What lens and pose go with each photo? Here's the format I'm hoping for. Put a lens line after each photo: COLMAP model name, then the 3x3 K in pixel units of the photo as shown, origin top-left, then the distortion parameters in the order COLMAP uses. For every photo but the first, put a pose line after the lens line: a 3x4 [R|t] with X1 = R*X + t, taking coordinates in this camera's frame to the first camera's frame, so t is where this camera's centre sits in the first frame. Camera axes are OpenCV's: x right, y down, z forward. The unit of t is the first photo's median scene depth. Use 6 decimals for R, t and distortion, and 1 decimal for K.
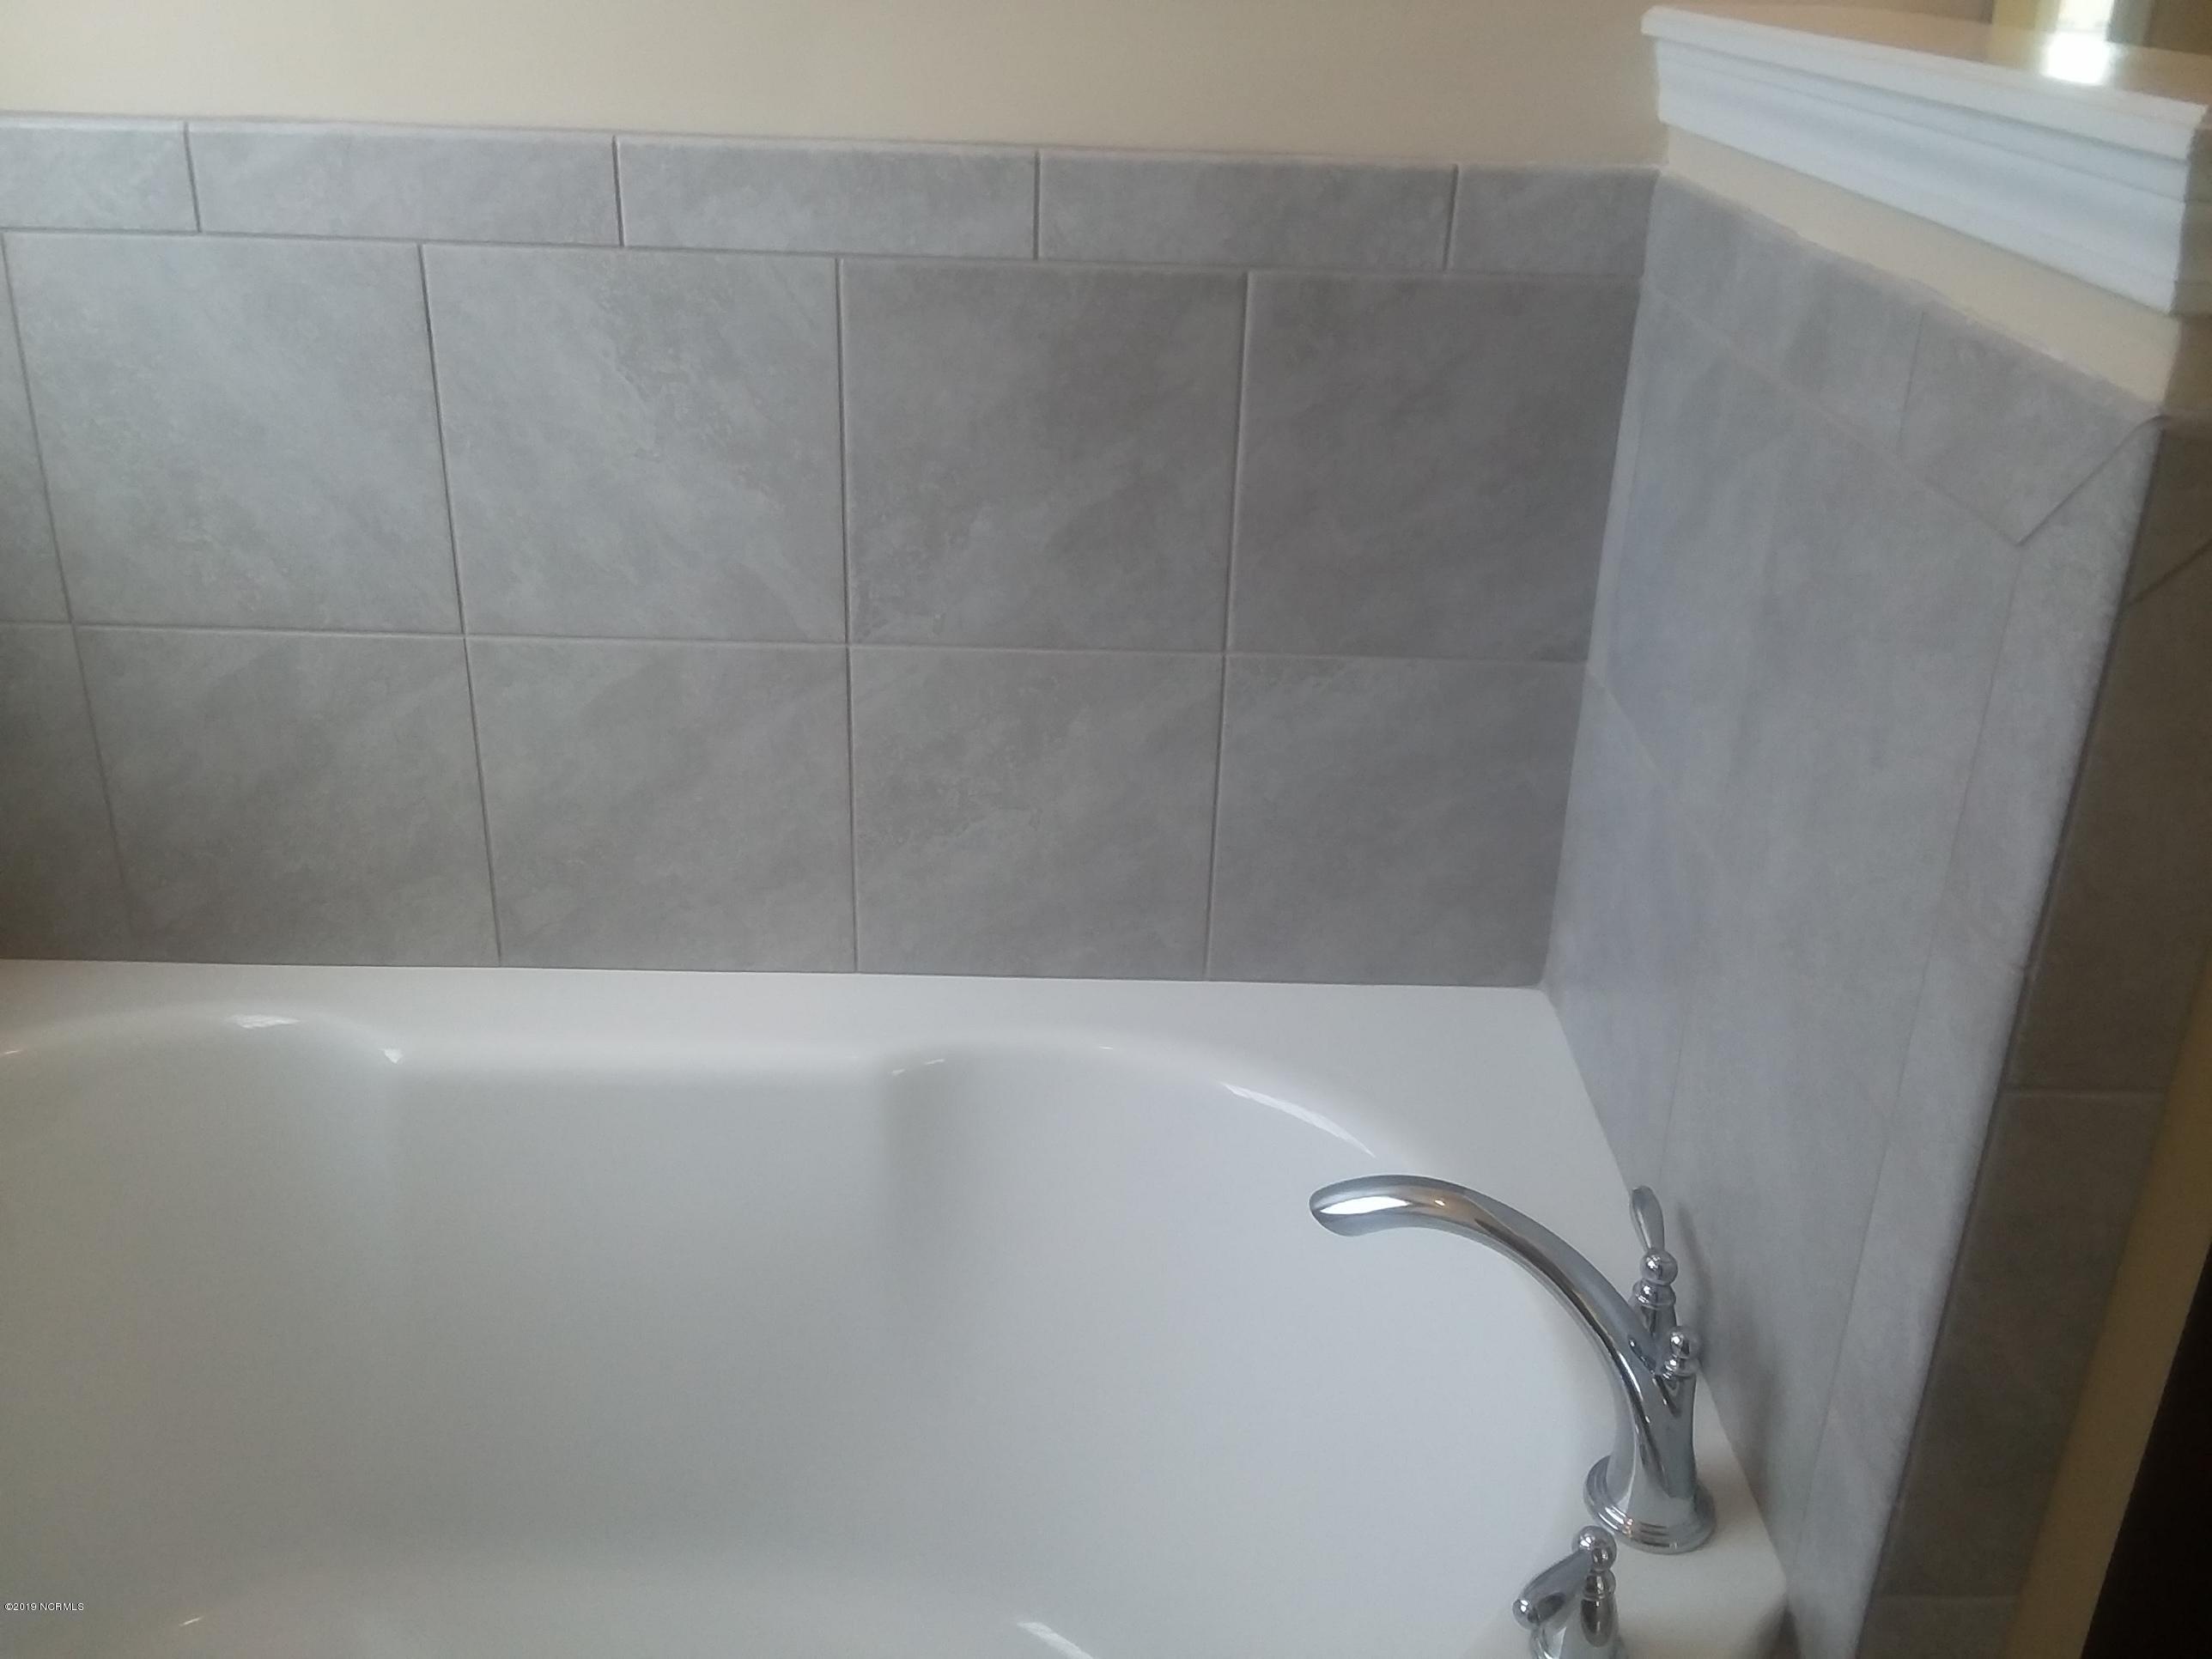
lens RADIAL K [[1965.7, 0, 1106.0], [0, 1965.7, 829.5], [0, 0, 1]] dist [0.006772, -0.008568]
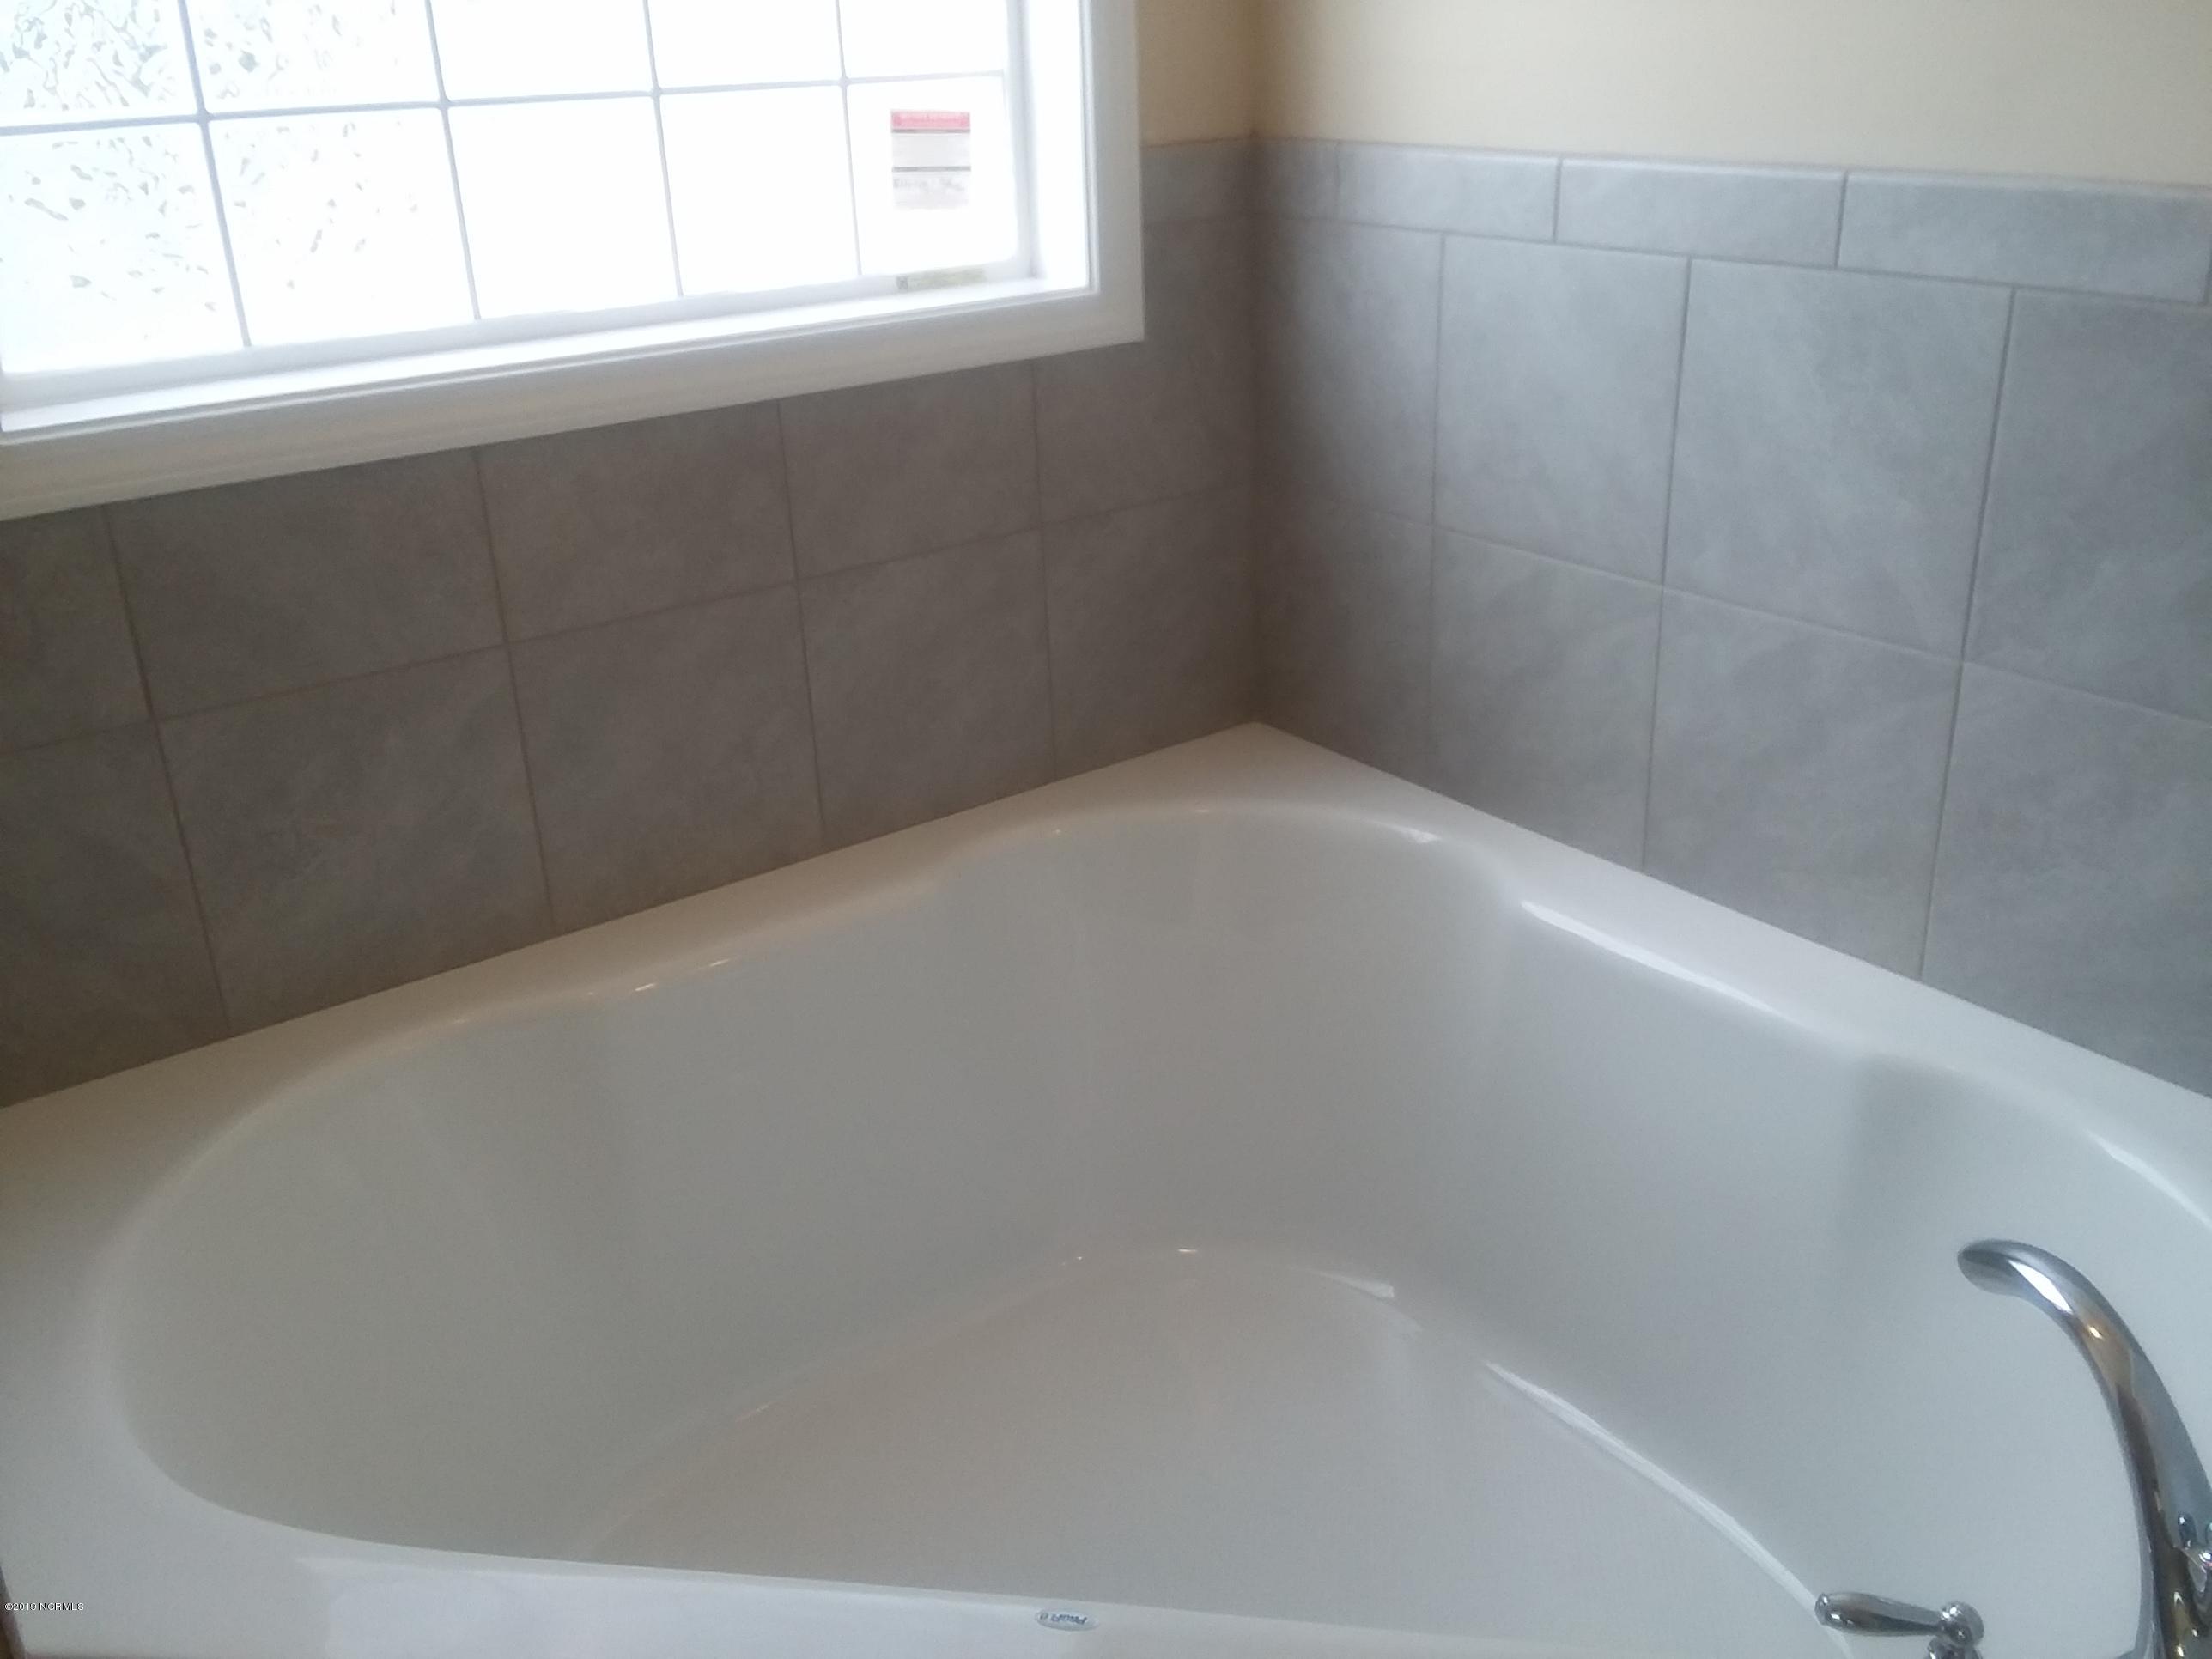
lens RADIAL K [[1900.2, 0, 1106.0], [0, 1900.2, 829.5], [0, 0, 1]] dist [0.084126, -0.152419]
pose [[0.569957, 0.276949, -0.773594, 0.438077], [-0.298167, 0.947022, 0.119357, 0.004504], [0.765667, 0.162632, 0.622339, 0.034762]]
